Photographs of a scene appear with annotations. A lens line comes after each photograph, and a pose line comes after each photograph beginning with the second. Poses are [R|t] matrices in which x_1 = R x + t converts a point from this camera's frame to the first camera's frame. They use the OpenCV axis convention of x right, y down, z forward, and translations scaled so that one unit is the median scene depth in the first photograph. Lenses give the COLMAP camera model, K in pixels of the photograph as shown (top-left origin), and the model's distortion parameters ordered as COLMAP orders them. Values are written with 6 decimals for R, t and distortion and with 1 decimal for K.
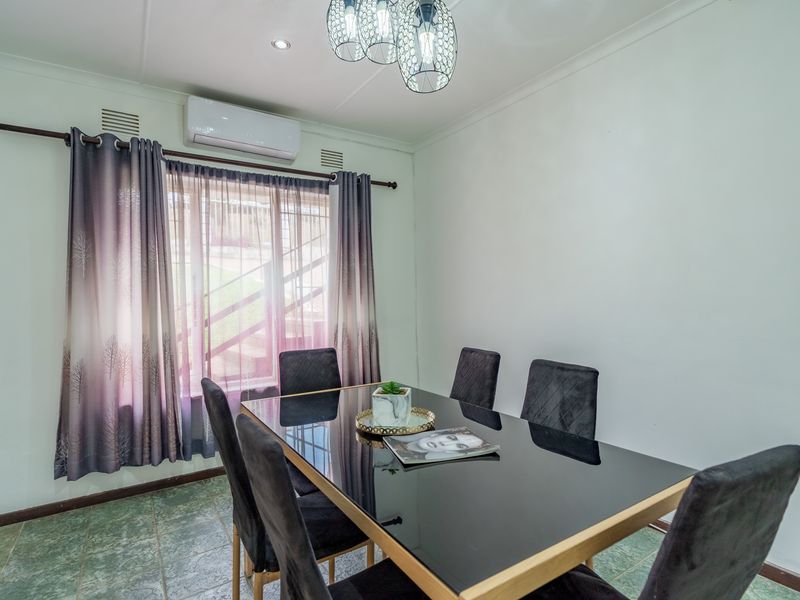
lens RADIAL K [[415.5, 0, 400.3], [0, 415.5, 302.0], [0, 0, 1]] dist [0.001362, 0.002059]
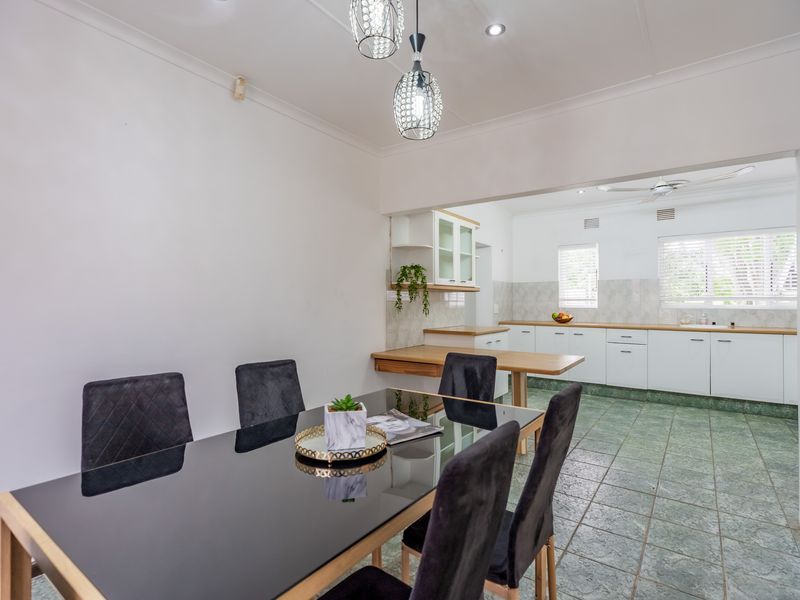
lens RADIAL K [[415.5, 0, 400.4], [0, 415.5, 298.0], [0, 0, 1]] dist [0.001362, 0.002059]
pose [[-0.378759, 0.030191, 0.925003, -0.428134], [0.007983, 0.999537, -0.029355, 0.006756], [-0.925461, -0.003734, -0.378824, 0.602894]]
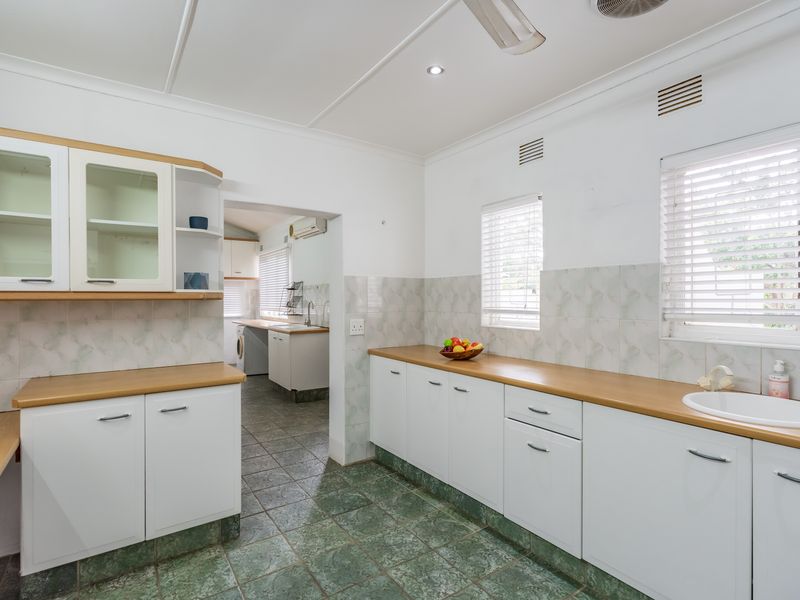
lens RADIAL K [[415.5, 0, 398.5], [0, 415.5, 297.8], [0, 0, 1]] dist [0.001362, 0.002059]
pose [[-0.042849, 0.022678, 0.998824, 0.123950], [0.002639, 0.999741, -0.022585, -0.048266], [-0.999078, 0.001668, -0.042897, -0.637152]]
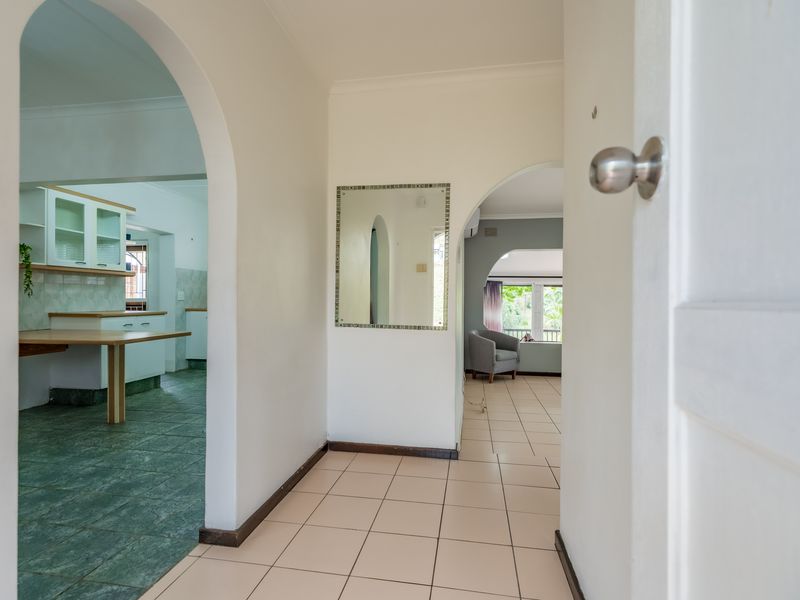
lens RADIAL K [[415.5, 0, 401.9], [0, 415.5, 298.7], [0, 0, 1]] dist [0.001362, 0.002059]
pose [[-0.750440, 0.020602, 0.660618, -0.920126], [0.013308, 0.999782, -0.016063, 0.065035], [-0.660805, -0.003263, -0.750551, 0.240748]]
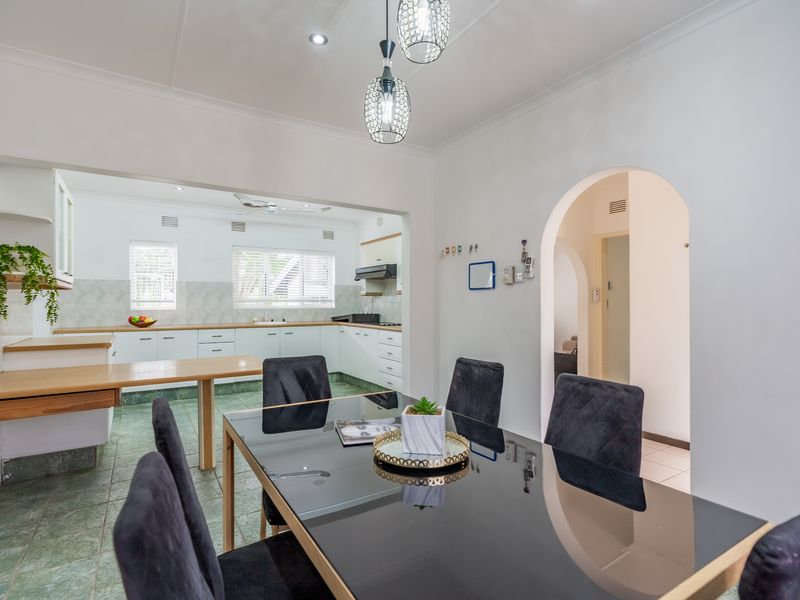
lens RADIAL K [[415.5, 0, 398.6], [0, 415.5, 298.4], [0, 0, 1]] dist [0.001362, 0.002059]
pose [[-0.999684, 0.024778, -0.004206, 0.016524], [0.024826, 0.999621, -0.011904, -0.000650], [0.003910, -0.012005, -0.999920, 0.907583]]
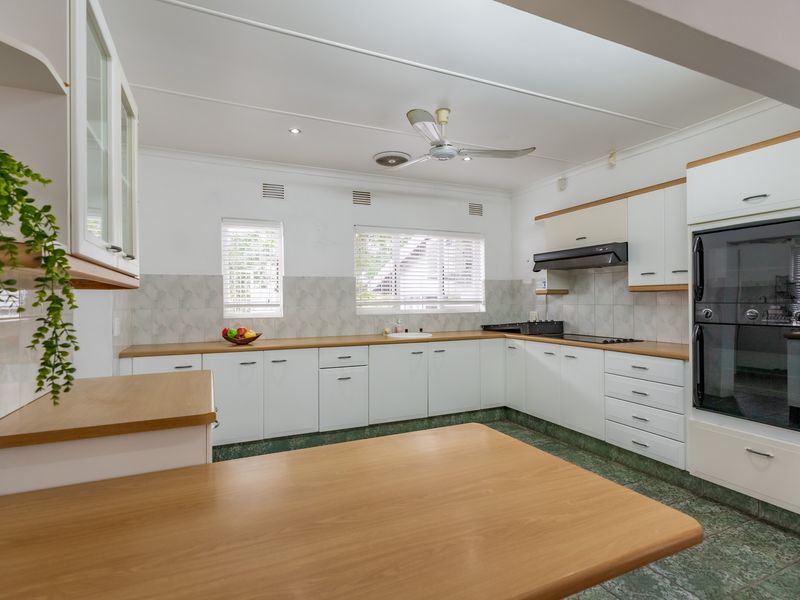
lens RADIAL K [[415.5, 0, 395.0], [0, 415.5, 298.8], [0, 0, 1]] dist [0.001362, 0.002059]
pose [[-0.989619, 0.032497, 0.139995, 0.480627], [0.031367, 0.999455, -0.010273, -0.030078], [-0.140252, -0.005776, -0.990099, 0.272567]]
